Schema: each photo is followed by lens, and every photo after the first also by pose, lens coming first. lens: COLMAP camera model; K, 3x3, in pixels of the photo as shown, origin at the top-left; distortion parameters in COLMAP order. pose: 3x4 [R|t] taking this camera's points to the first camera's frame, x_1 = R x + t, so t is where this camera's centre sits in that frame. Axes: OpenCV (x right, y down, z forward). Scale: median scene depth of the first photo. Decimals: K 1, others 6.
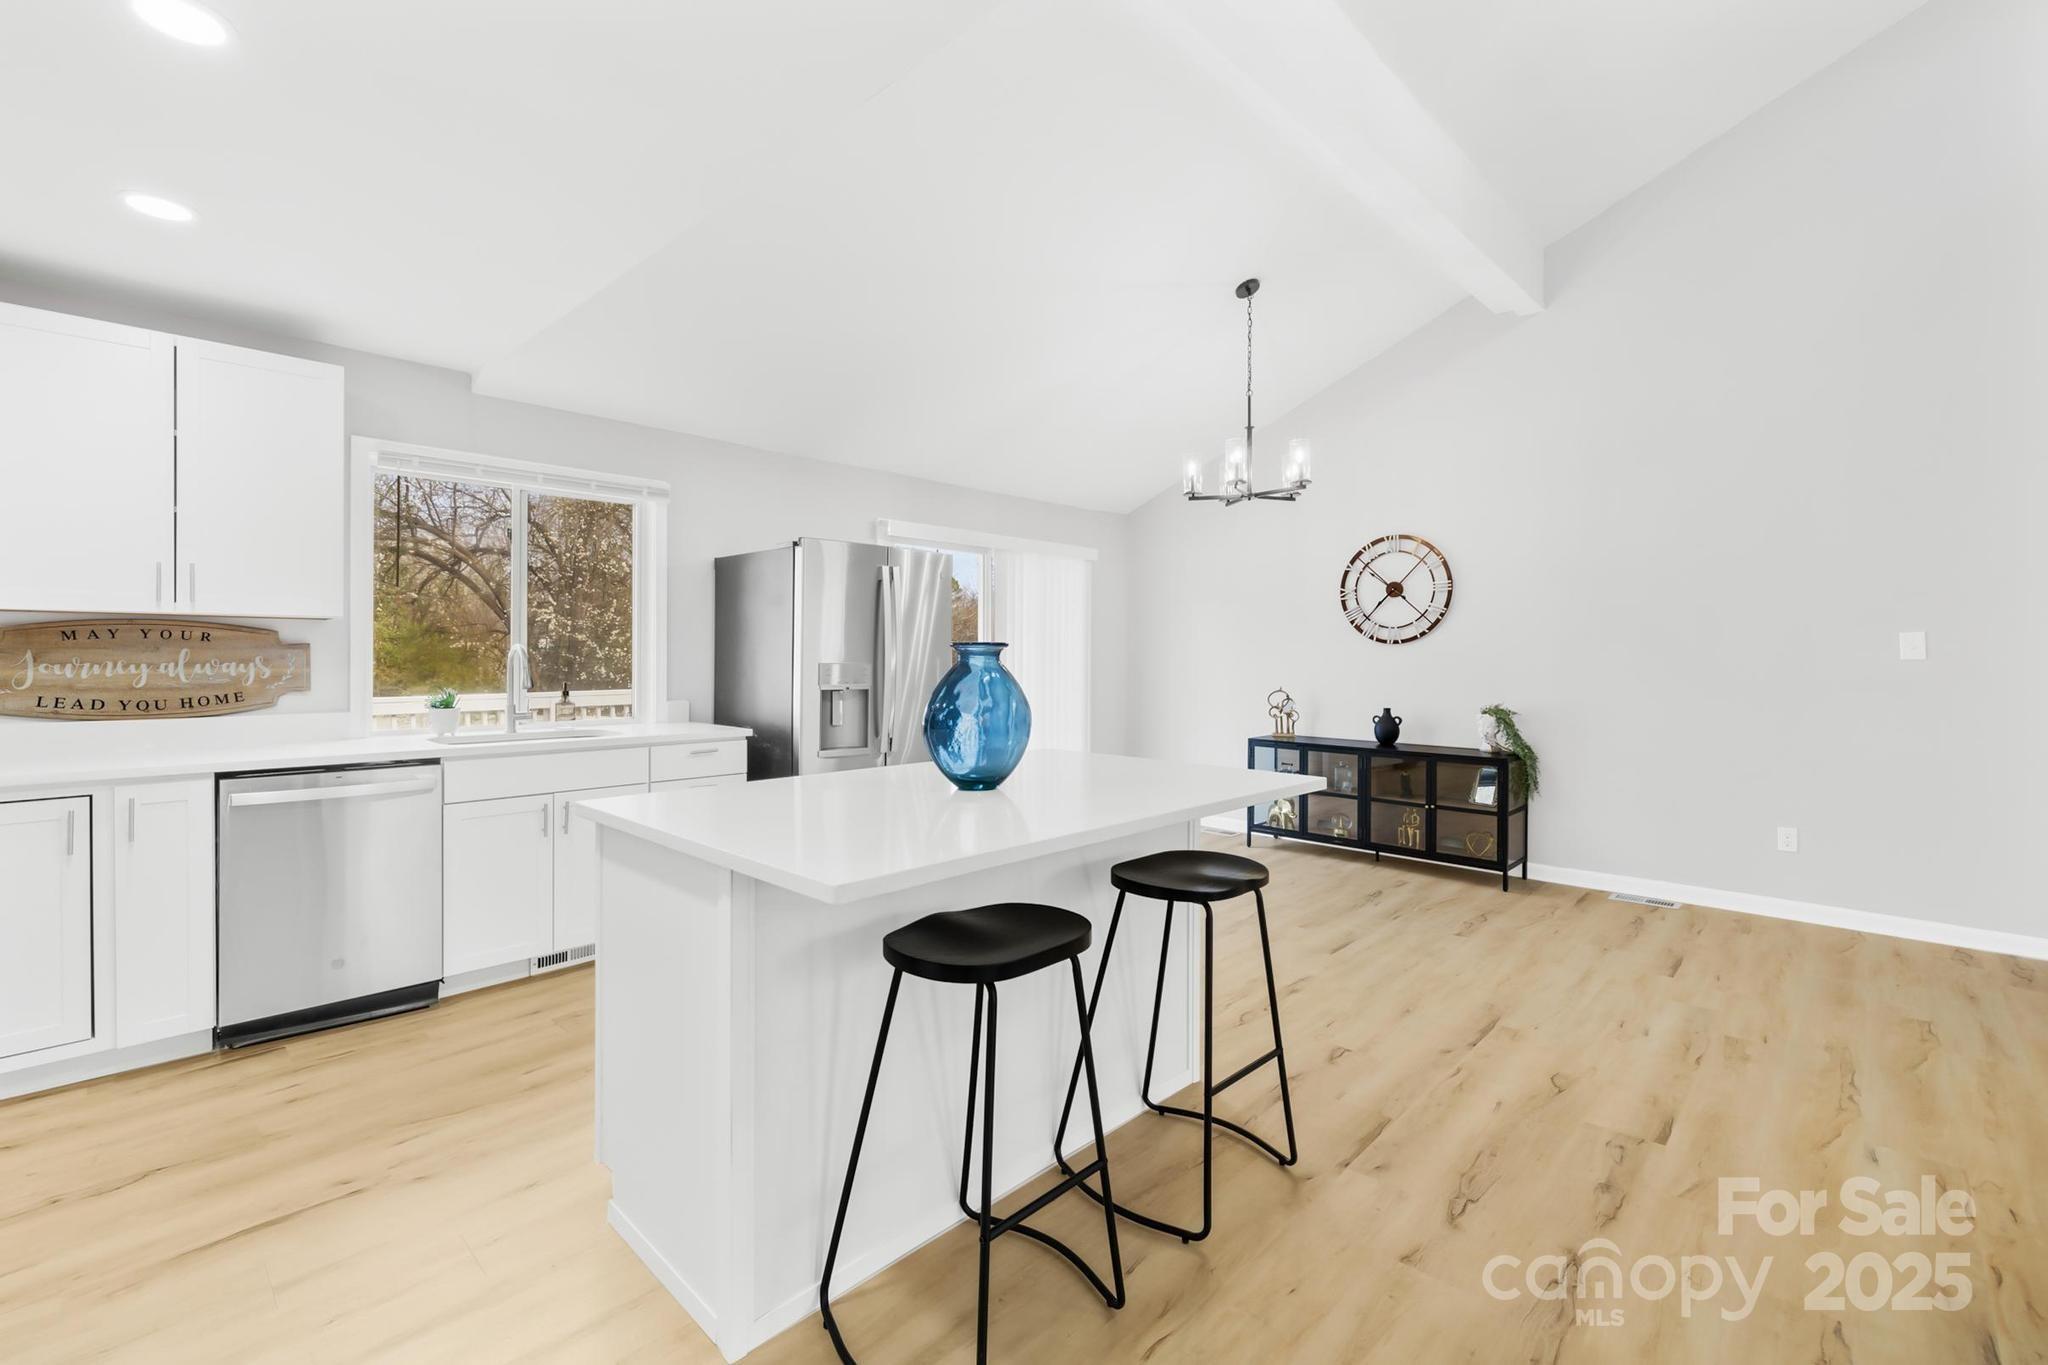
lens RADIAL K [[890.7, 0, 979.9], [0, 890.7, 653.6], [0, 0, 1]] dist [0.000655, 0.000309]
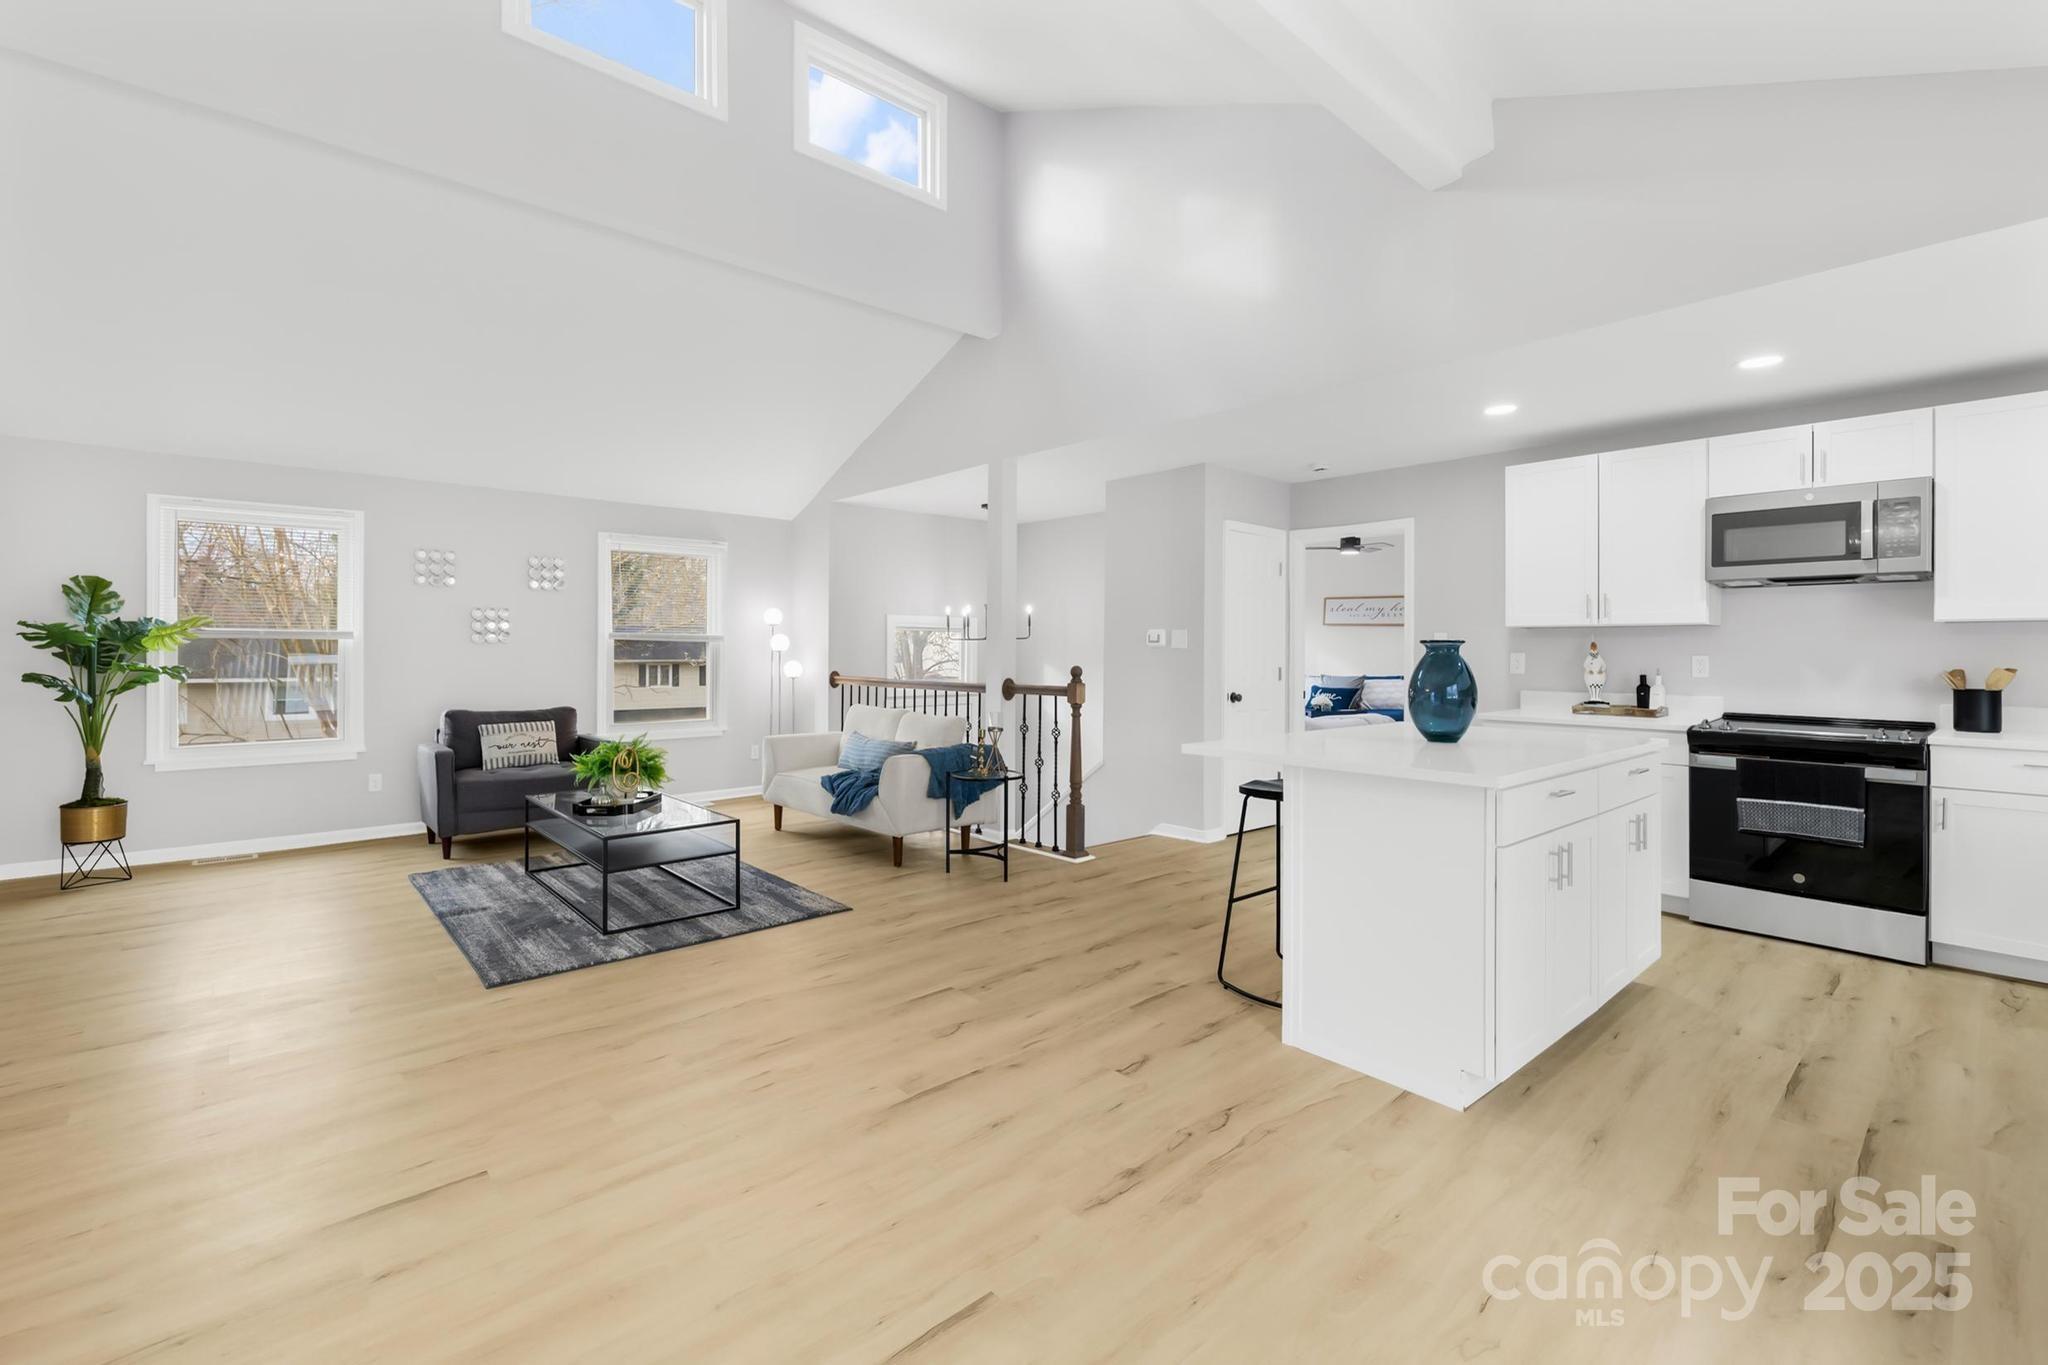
lens RADIAL K [[882.2, 0, 1004.3], [0, 882.2, 649.8], [0, 0, 1]] dist [-0.001677, -0.000209]
pose [[-0.997921, -0.008282, 0.063920, 0.263611], [-0.008192, 0.999965, 0.001668, 0.003298], [-0.063932, 0.001141, -0.997954, 1.061949]]
